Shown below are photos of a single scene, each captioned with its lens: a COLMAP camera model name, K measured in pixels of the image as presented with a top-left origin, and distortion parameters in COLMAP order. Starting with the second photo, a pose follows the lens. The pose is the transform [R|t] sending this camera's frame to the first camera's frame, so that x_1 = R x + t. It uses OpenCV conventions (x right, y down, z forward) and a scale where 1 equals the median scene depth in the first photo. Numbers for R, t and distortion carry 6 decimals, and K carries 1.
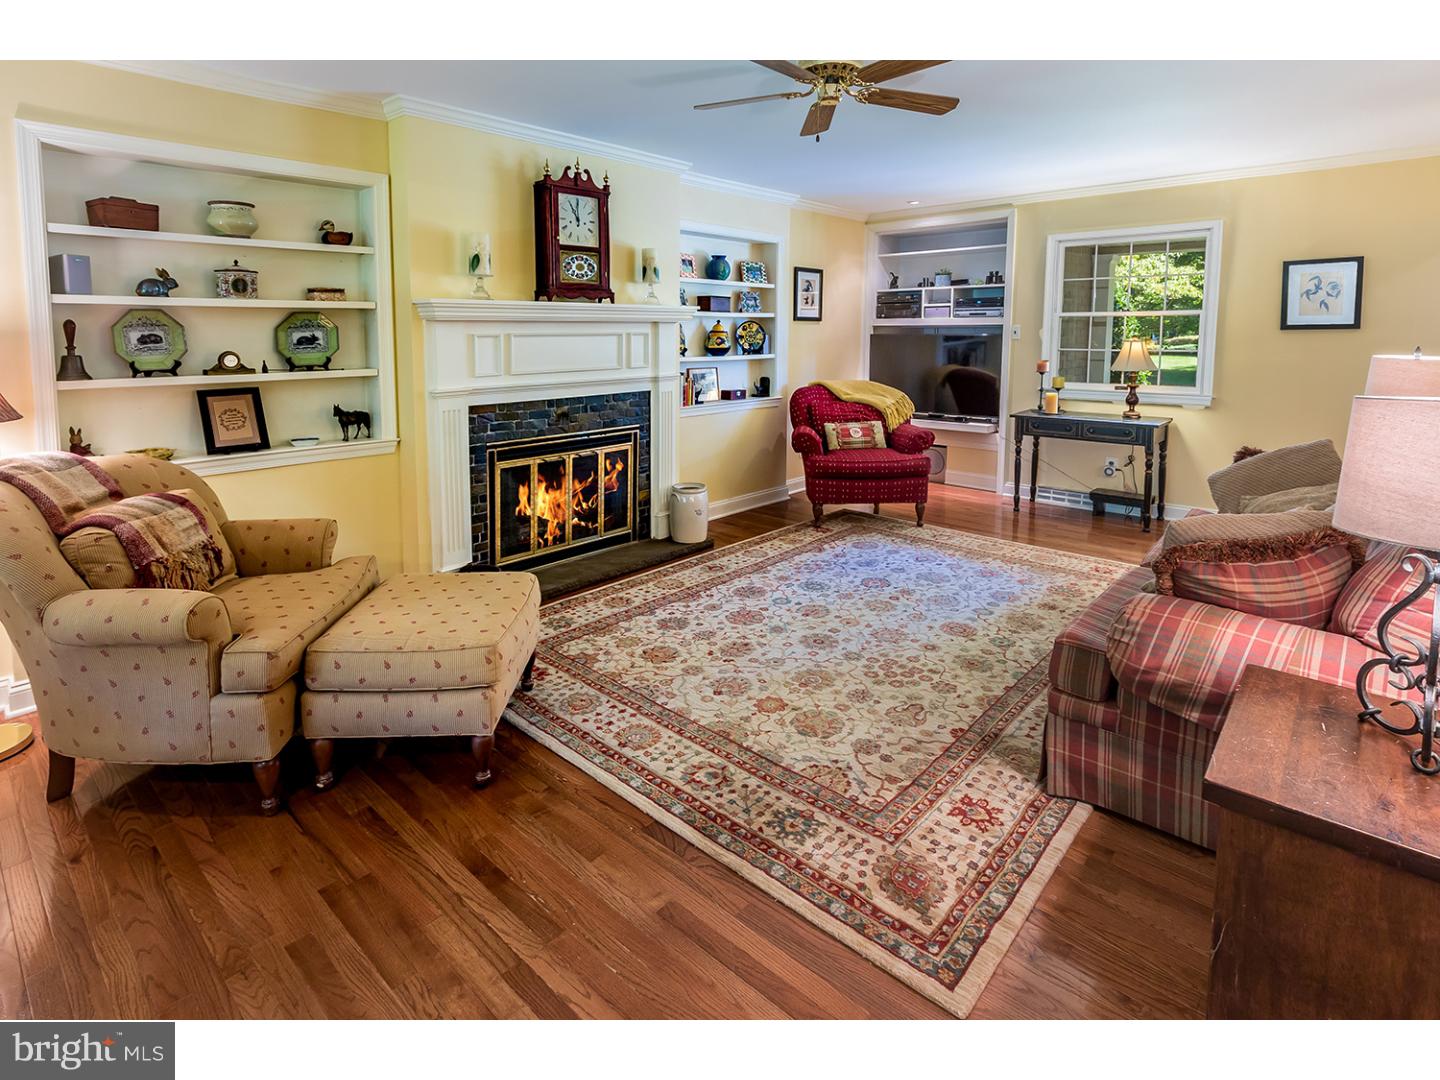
lens RADIAL K [[706.2, 0, 720.0], [0, 706.2, 540.0], [0, 0, 1]] dist [-0.001150, -0.000284]
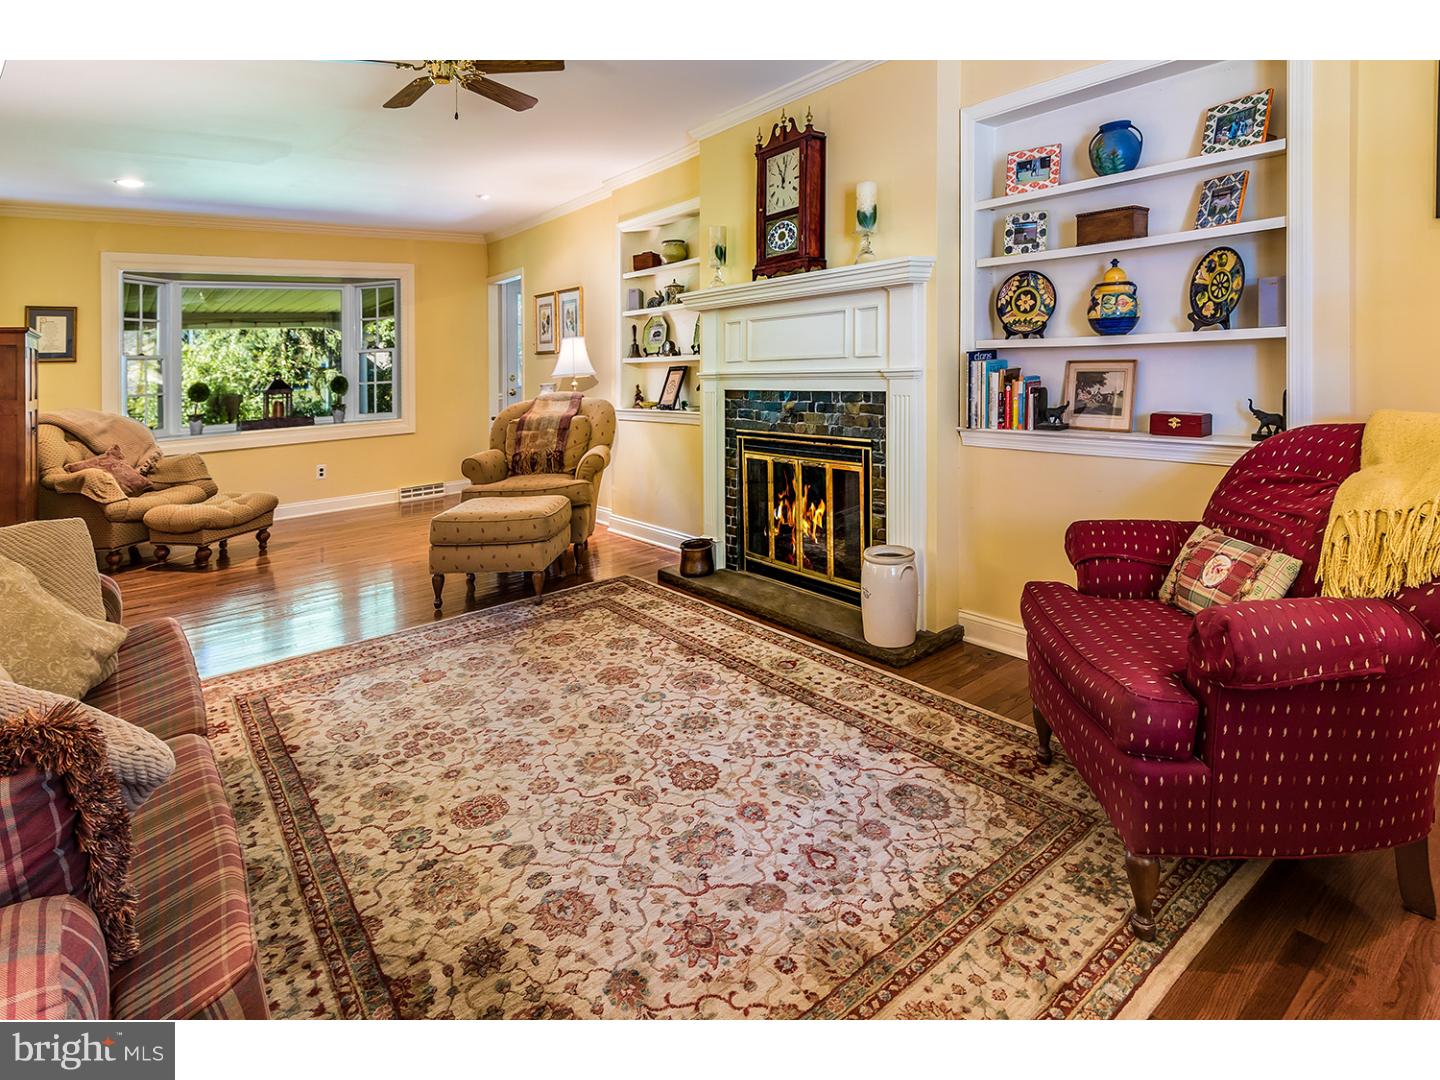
lens RADIAL K [[1118.5, 0, 720.0], [0, 1118.5, 540.0], [0, 0, 1]] dist [0.002291, 0.000237]
pose [[-0.359511, 0.157951, -0.919676, 1.103148], [-0.229209, 0.940428, 0.251116, -0.365210], [0.904553, 0.301076, -0.301890, 1.446848]]
